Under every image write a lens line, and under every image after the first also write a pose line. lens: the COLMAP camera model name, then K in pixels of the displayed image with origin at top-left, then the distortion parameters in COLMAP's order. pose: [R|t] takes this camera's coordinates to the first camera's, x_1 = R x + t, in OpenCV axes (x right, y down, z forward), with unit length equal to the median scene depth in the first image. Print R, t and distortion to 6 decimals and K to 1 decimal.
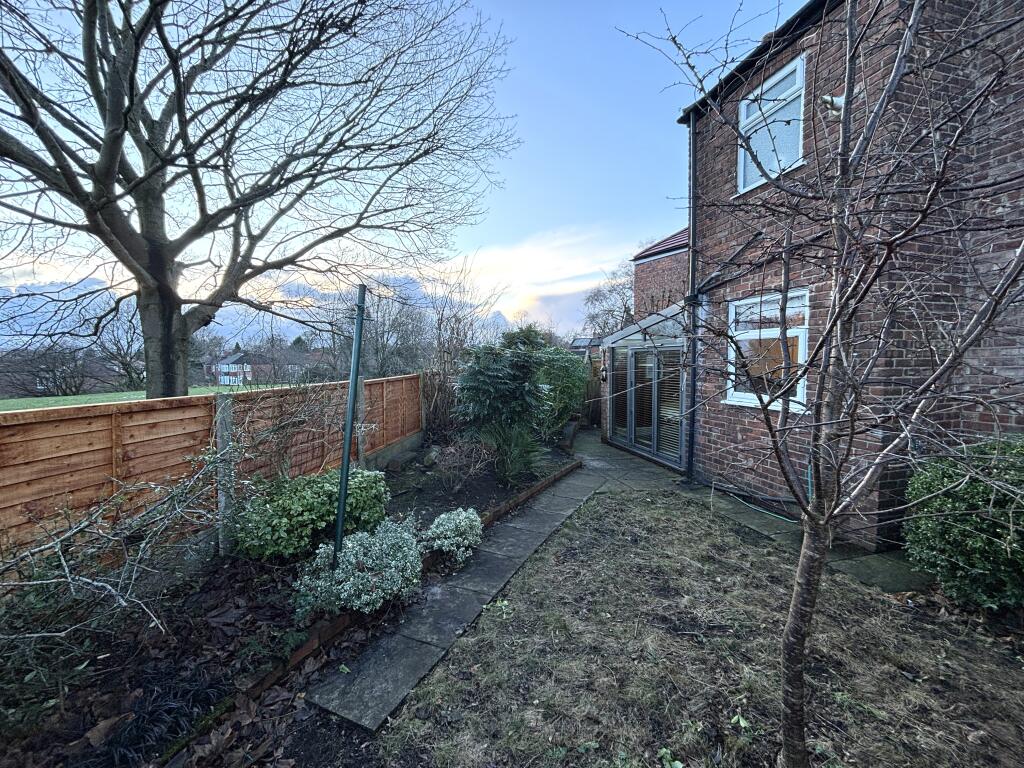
lens RADIAL K [[409.7, 0, 510.4], [0, 409.7, 384.5], [0, 0, 1]] dist [-0.002731, -0.000361]
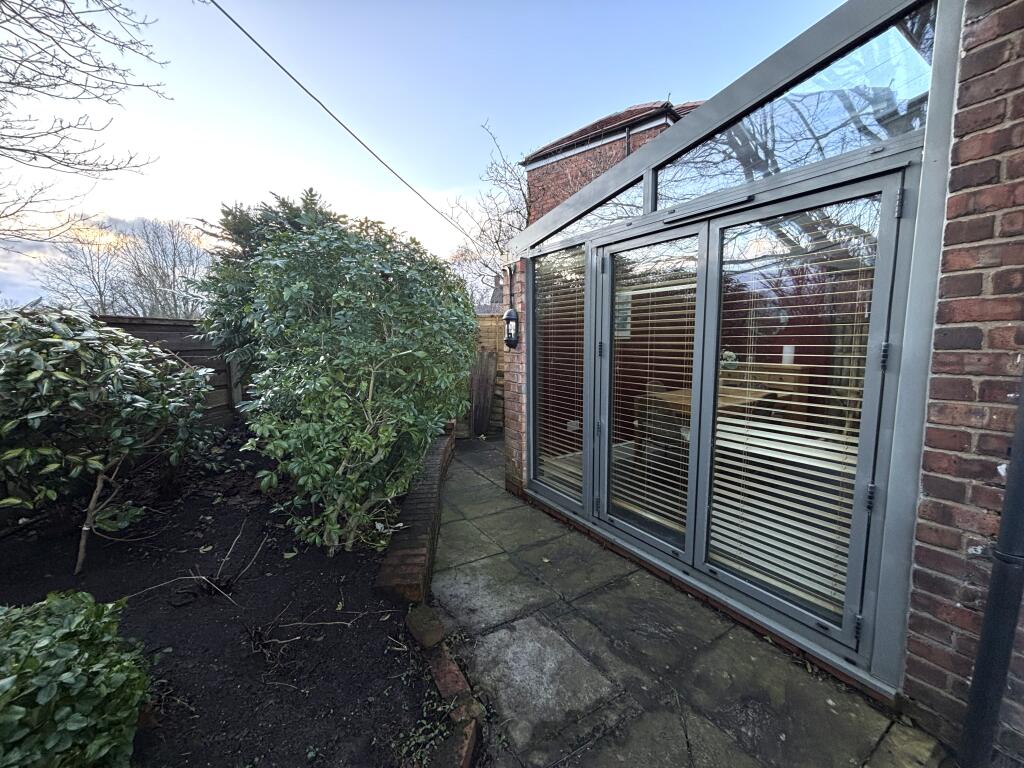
lens RADIAL K [[409.7, 0, 510.4], [0, 409.7, 384.5], [0, 0, 1]] dist [-0.002731, -0.000361]
pose [[0.948431, -0.047962, 0.313333, 0.100539], [0.028588, 0.997401, 0.066139, 0.002109], [-0.315691, -0.053771, 0.947337, 0.619482]]
